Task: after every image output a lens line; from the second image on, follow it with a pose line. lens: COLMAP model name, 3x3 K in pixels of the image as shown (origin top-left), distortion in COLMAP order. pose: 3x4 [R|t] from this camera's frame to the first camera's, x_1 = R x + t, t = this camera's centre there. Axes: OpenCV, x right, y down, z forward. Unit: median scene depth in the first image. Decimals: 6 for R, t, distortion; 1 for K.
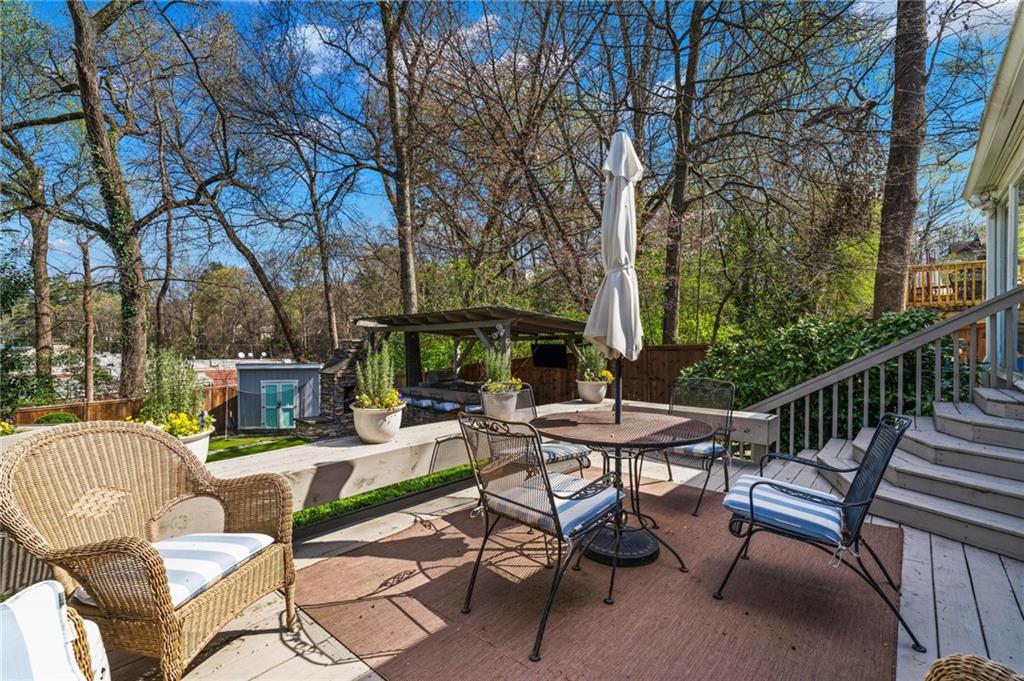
lens RADIAL K [[456.4, 0, 528.5], [0, 456.4, 334.8], [0, 0, 1]] dist [-0.000566, 0.000102]
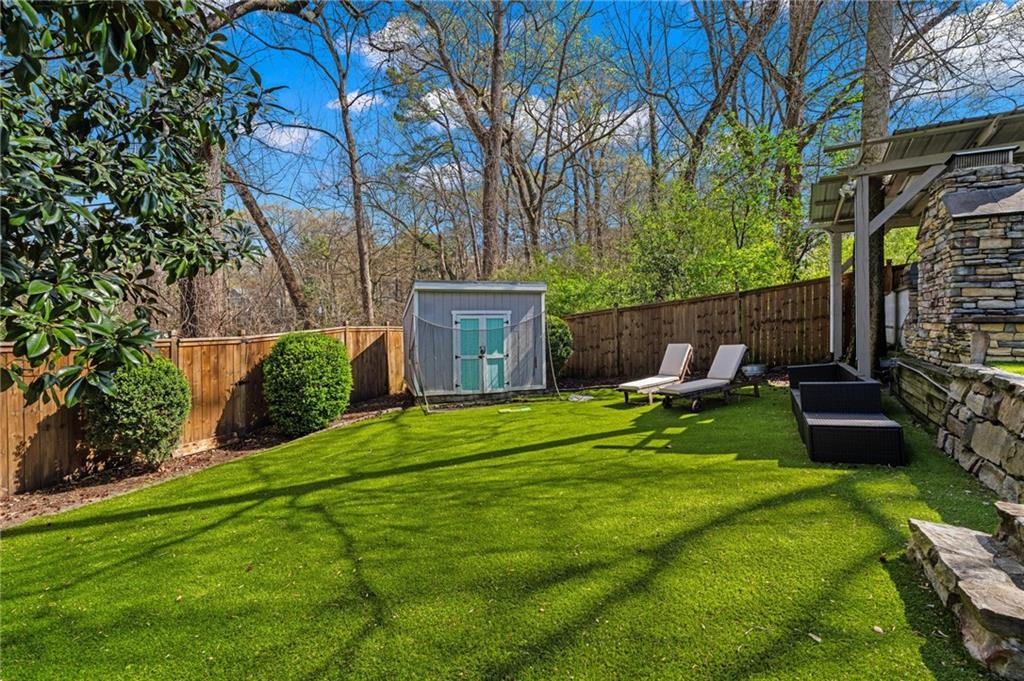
lens RADIAL K [[456.4, 0, 513.9], [0, 456.4, 323.6], [0, 0, 1]] dist [0.000657, 0.000060]
pose [[0.986912, -0.008160, 0.161051, -0.597862], [0.007538, 0.999962, 0.004472, 0.113720], [-0.161081, -0.003199, 0.986936, 0.413552]]
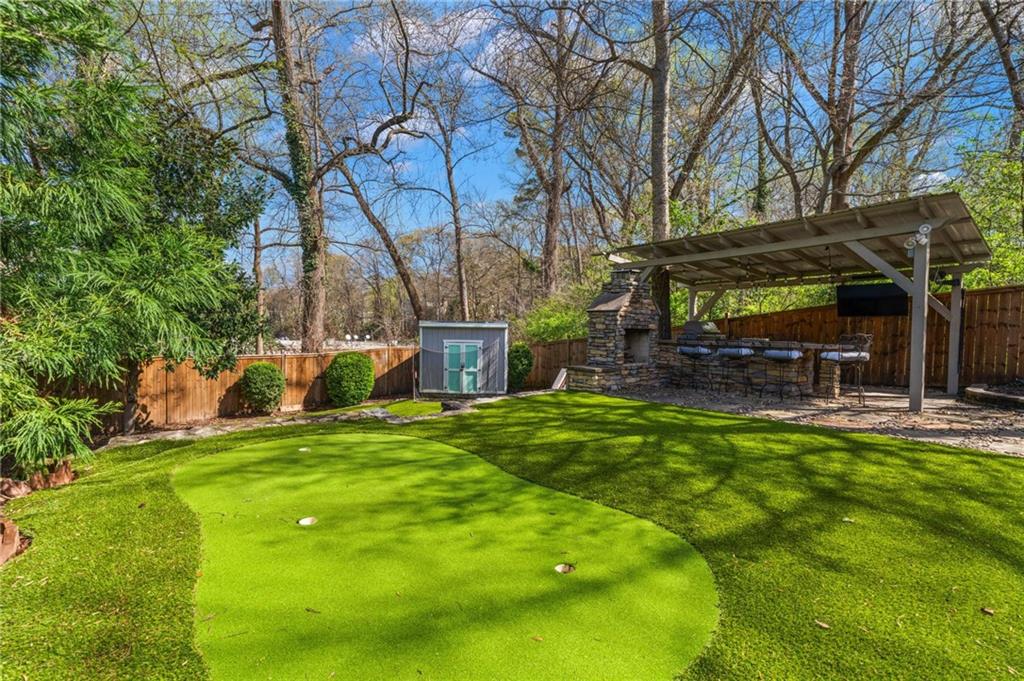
lens RADIAL K [[456.4, 0, 526.4], [0, 456.4, 340.7], [0, 0, 1]] dist [-0.001796, 0.000003]
pose [[0.987076, 0.022825, -0.158618, -0.277861], [-0.018339, 0.999391, 0.029689, 0.071675], [0.159200, -0.026397, 0.986893, 0.128065]]
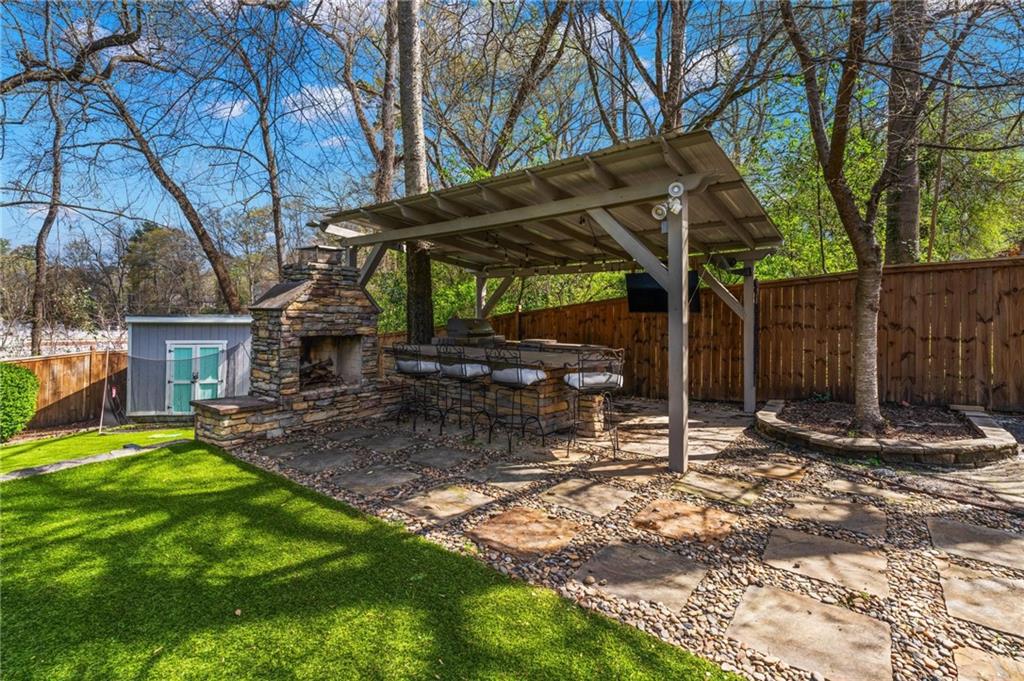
lens RADIAL K [[462.7, 0, 522.7], [0, 462.7, 301.5], [0, 0, 1]] dist [-0.000326, 0.000069]
pose [[0.997446, 0.014856, 0.069861, -0.124755], [-0.013233, 0.999633, -0.023630, 0.052887], [-0.070187, 0.022645, 0.997277, 0.300584]]
